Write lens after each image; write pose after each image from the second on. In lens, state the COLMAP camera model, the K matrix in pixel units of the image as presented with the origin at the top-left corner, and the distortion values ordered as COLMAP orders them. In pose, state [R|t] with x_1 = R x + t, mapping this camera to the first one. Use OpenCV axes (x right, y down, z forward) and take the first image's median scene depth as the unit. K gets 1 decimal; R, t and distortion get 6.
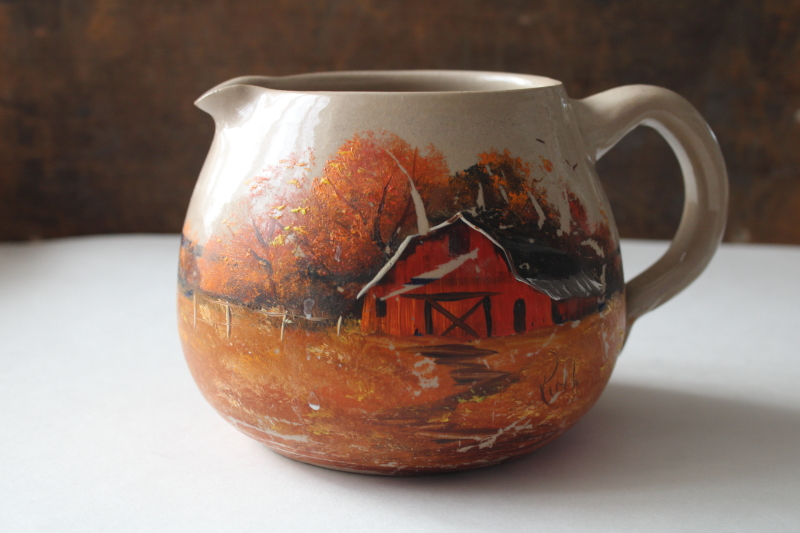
lens RADIAL K [[1134.2, 0, 400.0], [0, 1134.2, 266.5], [0, 0, 1]] dist [-0.033848, -0.021544]
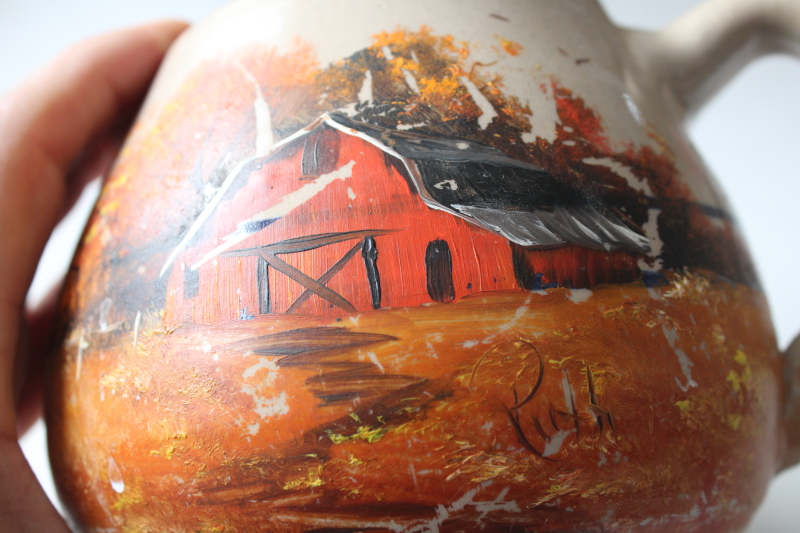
lens RADIAL K [[1134.2, 0, 400.0], [0, 1134.2, 266.5], [0, 0, 1]] dist [-0.033848, -0.021544]
pose [[0.916505, -0.169700, -0.362244, 0.278925], [0.025202, 0.928253, -0.371094, 0.236188], [0.399229, 0.330980, 0.855025, 0.539203]]
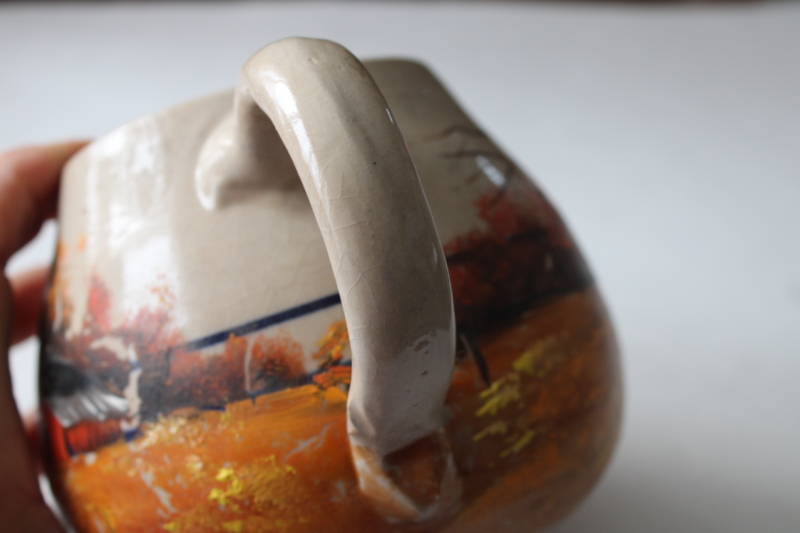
lens RADIAL K [[1134.2, 0, 400.0], [0, 1134.2, 266.5], [0, 0, 1]] dist [-0.033848, -0.021544]
pose [[0.086947, -0.088645, -0.992261, 0.922857], [0.104860, 0.991314, -0.079372, 0.007382], [0.990679, -0.097147, 0.095487, 1.177361]]
